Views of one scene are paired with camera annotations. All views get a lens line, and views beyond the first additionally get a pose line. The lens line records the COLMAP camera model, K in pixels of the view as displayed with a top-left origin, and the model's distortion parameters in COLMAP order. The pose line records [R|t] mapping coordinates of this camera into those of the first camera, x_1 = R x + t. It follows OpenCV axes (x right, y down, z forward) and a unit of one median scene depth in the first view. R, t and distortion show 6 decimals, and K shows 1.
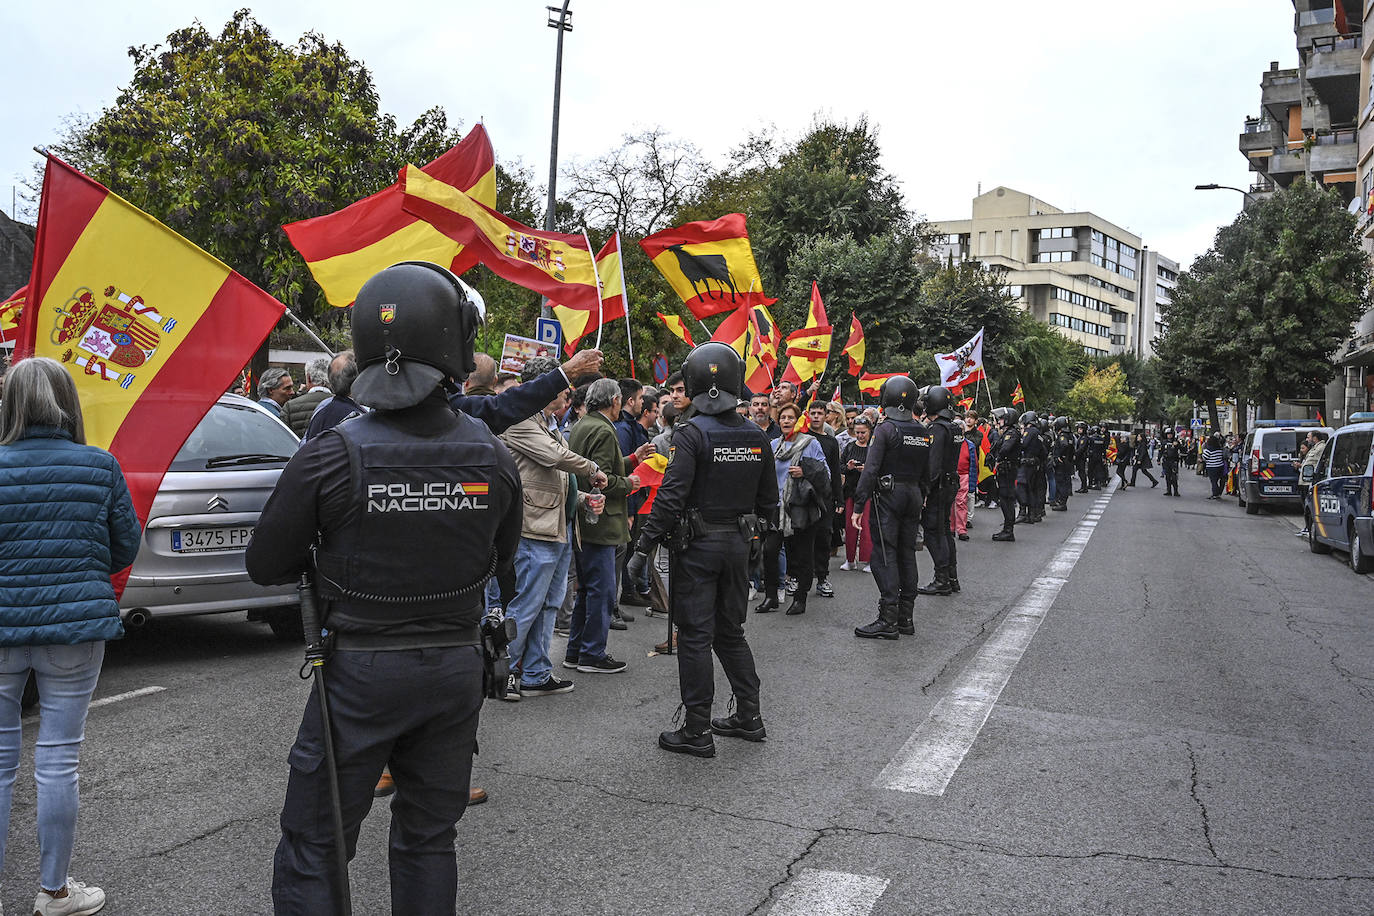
lens RADIAL K [[1313.7, 0, 694.1], [0, 1313.7, 462.4], [0, 0, 1]] dist [0.015335, 0.000000]
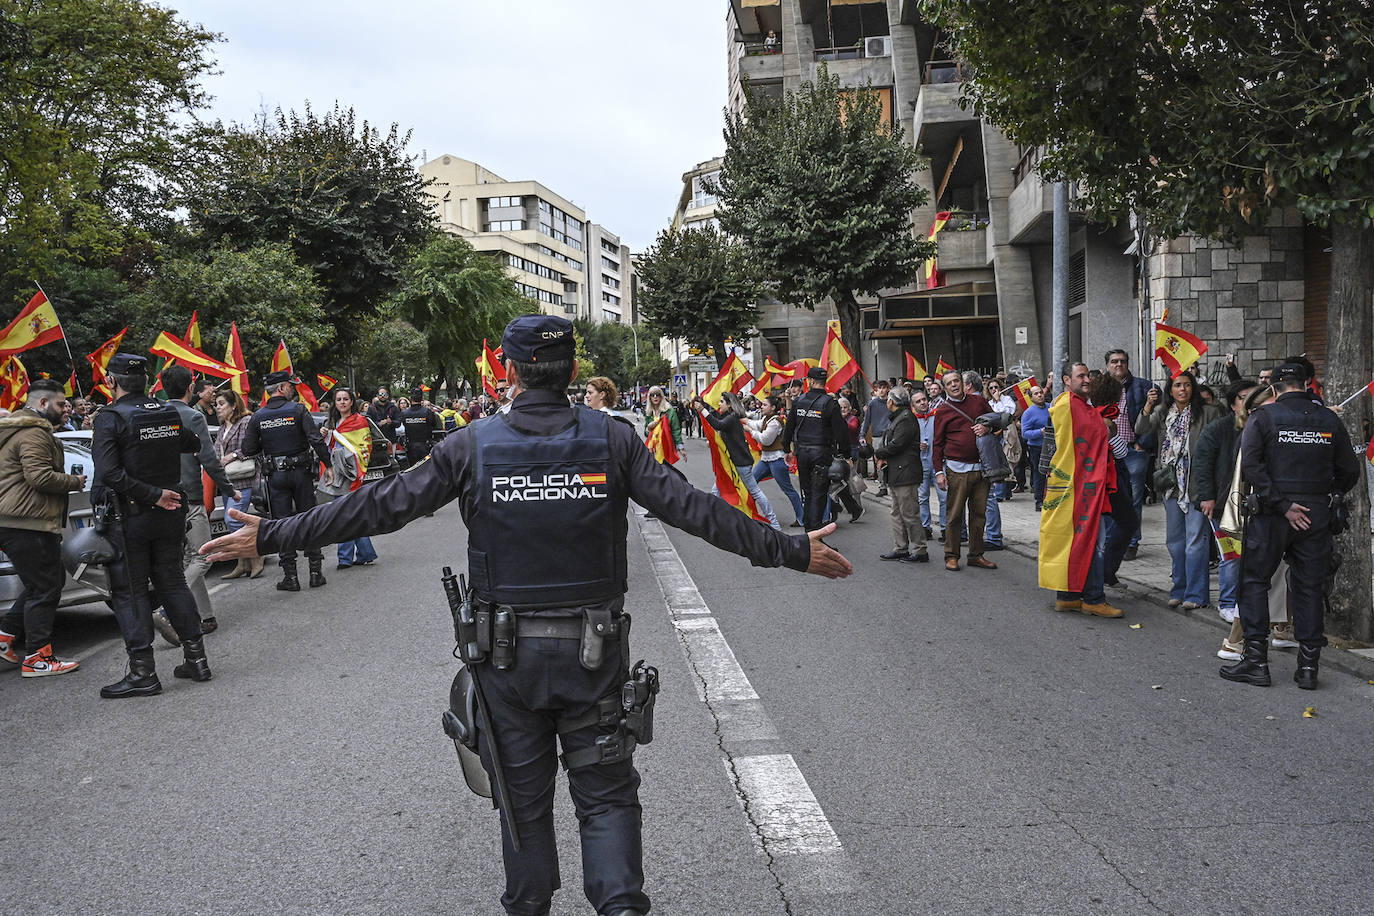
lens RADIAL K [[1127.6, 0, 686.6], [0, 1127.6, 457.8], [0, 0, 1]] dist [-0.003196, -0.030757]
pose [[0.914112, -0.075323, 0.398404, 0.049313], [0.065685, 0.997124, 0.037808, -0.003755], [-0.400106, -0.008391, 0.916431, 0.170537]]
